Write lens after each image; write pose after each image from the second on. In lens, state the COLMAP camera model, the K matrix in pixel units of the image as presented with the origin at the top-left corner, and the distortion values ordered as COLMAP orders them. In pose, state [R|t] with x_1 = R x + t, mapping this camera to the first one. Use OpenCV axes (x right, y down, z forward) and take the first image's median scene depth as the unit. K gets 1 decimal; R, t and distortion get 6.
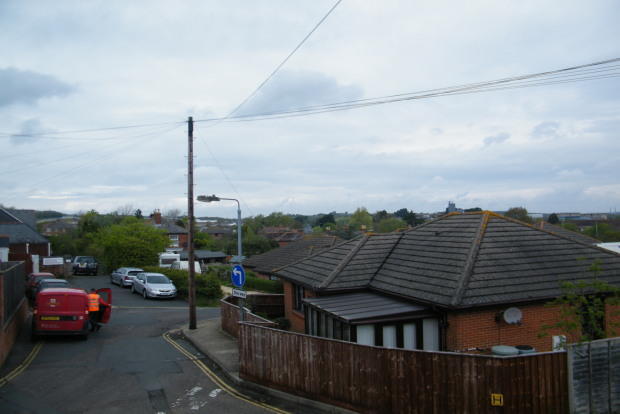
lens RADIAL K [[522.2, 0, 310.0], [0, 522.2, 207.0], [0, 0, 1]] dist [0.001201, -0.000617]
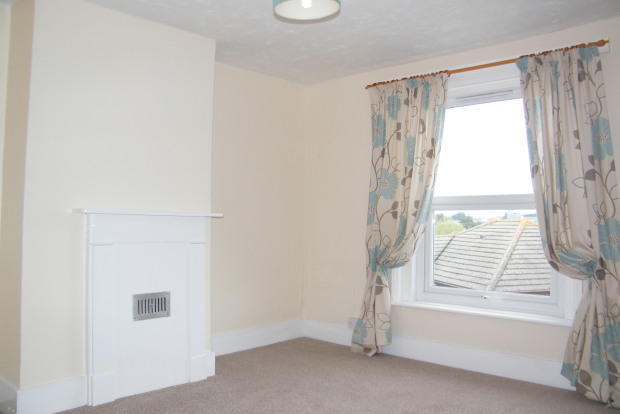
lens RADIAL K [[522.2, 0, 310.0], [0, 522.2, 207.0], [0, 0, 1]] dist [0.001201, -0.000617]
pose [[0.993536, 0.024918, -0.110746, -0.023654], [-0.024621, 0.999689, 0.004055, -0.015333], [0.110813, -0.001302, 0.993840, -0.287722]]
